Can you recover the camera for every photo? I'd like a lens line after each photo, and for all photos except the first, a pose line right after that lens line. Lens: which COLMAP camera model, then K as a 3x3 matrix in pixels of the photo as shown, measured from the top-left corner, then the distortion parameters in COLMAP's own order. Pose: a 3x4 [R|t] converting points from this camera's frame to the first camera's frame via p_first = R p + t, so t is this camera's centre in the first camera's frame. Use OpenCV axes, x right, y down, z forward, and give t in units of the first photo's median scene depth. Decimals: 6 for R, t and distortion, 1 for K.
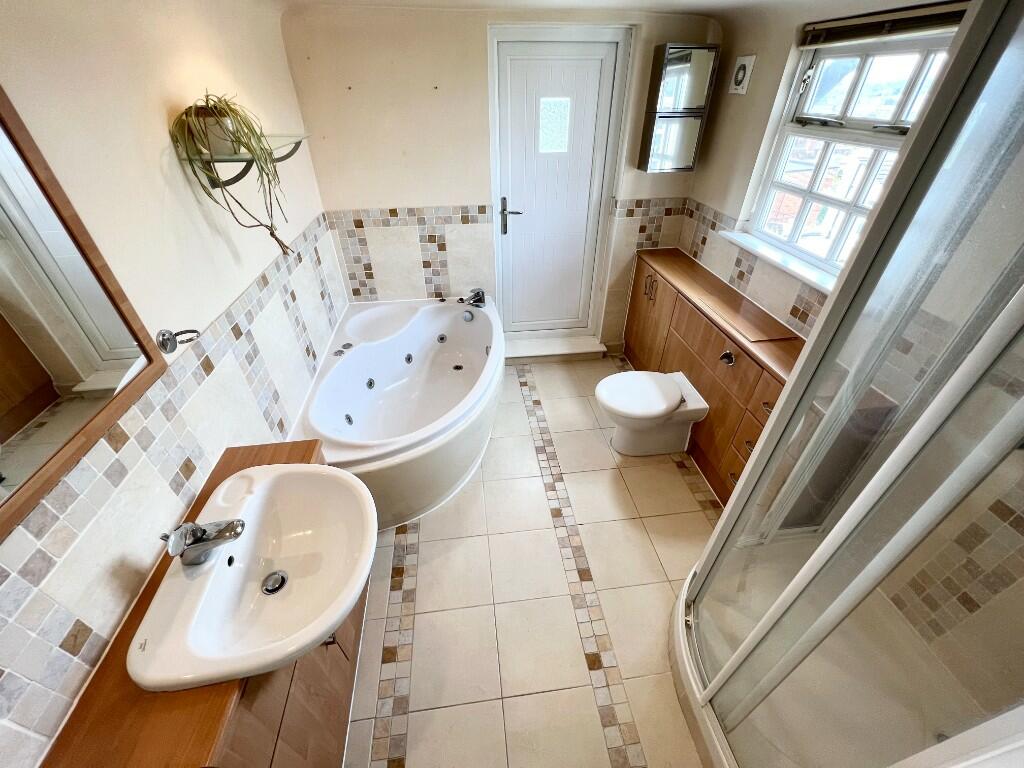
lens RADIAL K [[409.3, 0, 511.8], [0, 409.3, 382.9], [0, 0, 1]] dist [-0.004621, 0.000872]
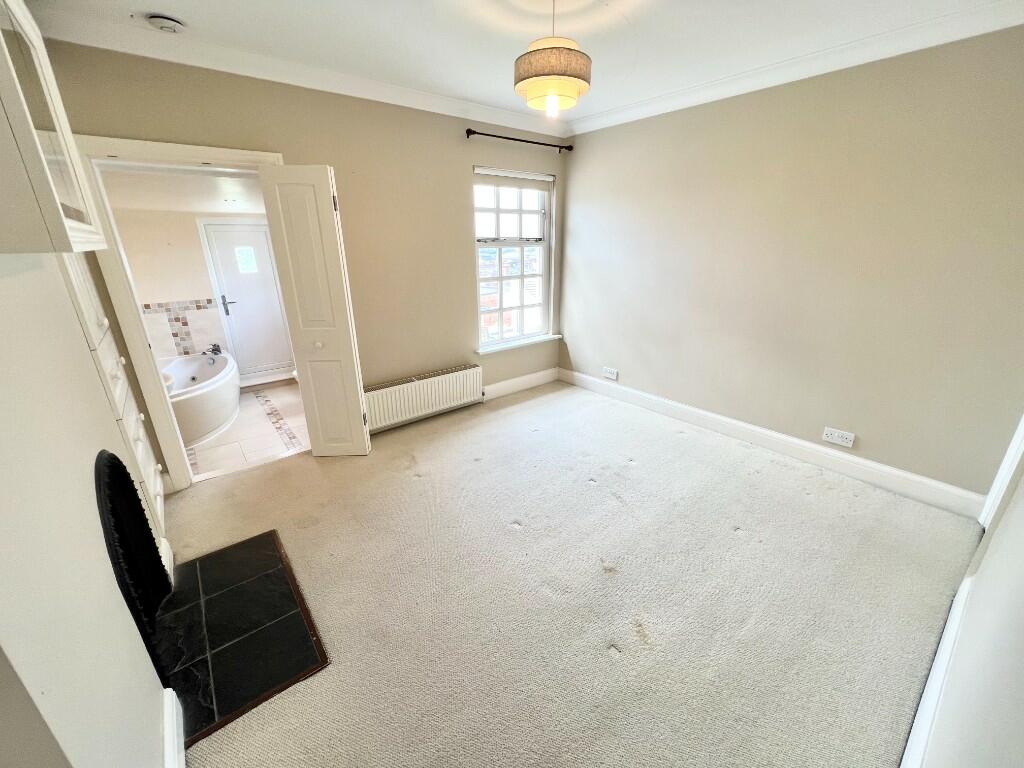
lens RADIAL K [[409.3, 0, 511.8], [0, 409.3, 382.9], [0, 0, 1]] dist [-0.004621, 0.000872]
pose [[0.847637, -0.180873, 0.498795, 0.094413], [0.318116, 0.925635, -0.204943, 0.700527], [-0.424634, 0.332391, 0.842142, -0.963619]]
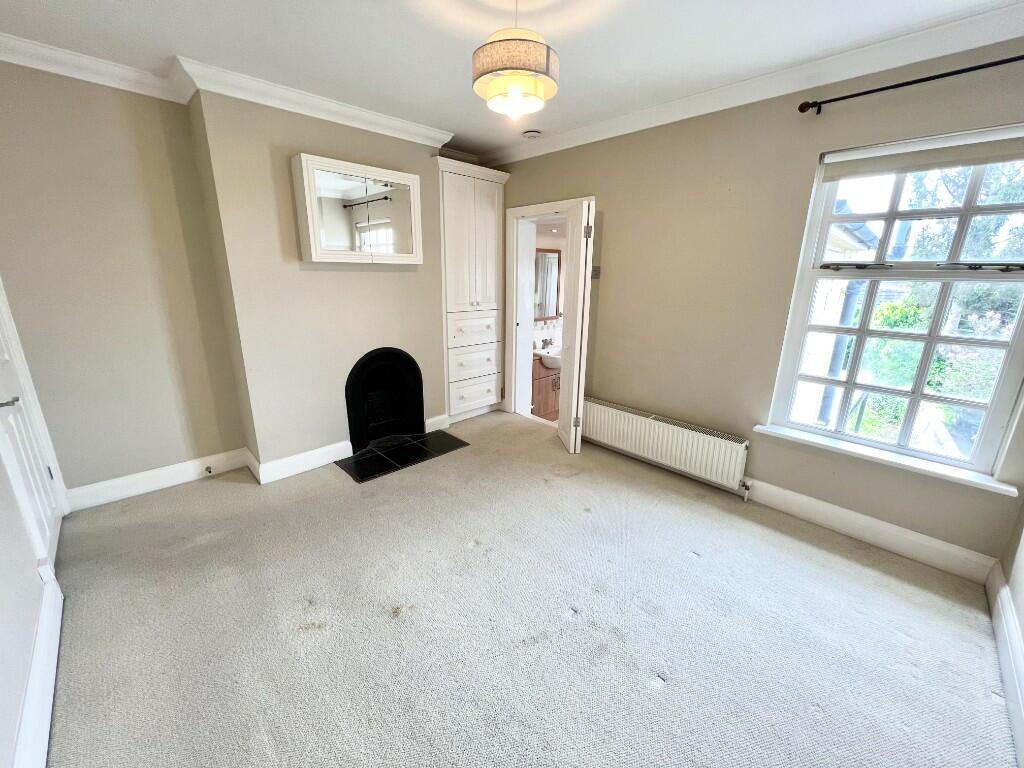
lens RADIAL K [[409.3, 0, 511.8], [0, 409.3, 382.9], [0, 0, 1]] dist [-0.004621, 0.000872]
pose [[0.606179, 0.220622, -0.764116, 1.036041], [-0.482331, 0.865890, -0.132630, 0.597037], [0.632380, 0.448954, 0.631297, -0.787450]]
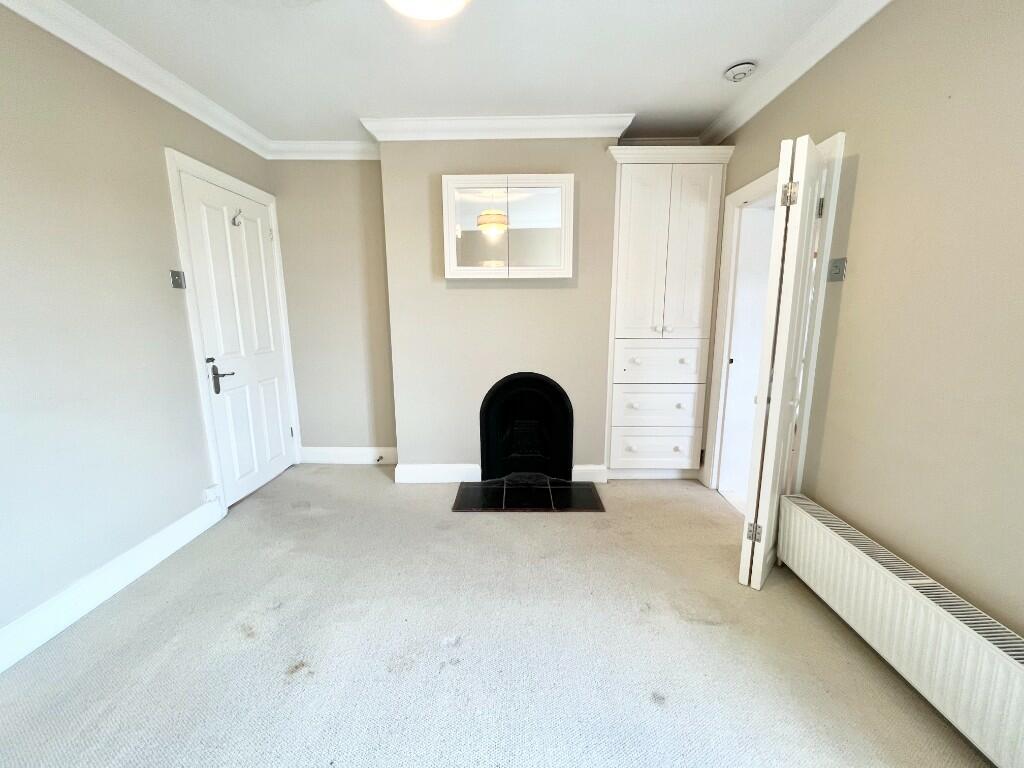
lens RADIAL K [[409.3, 0, 511.8], [0, 409.3, 382.9], [0, 0, 1]] dist [-0.004621, 0.000872]
pose [[-0.136672, 0.176864, -0.974700, 0.933301], [-0.580265, 0.783168, 0.223474, 0.341093], [0.802878, 0.596127, -0.004409, -0.337988]]
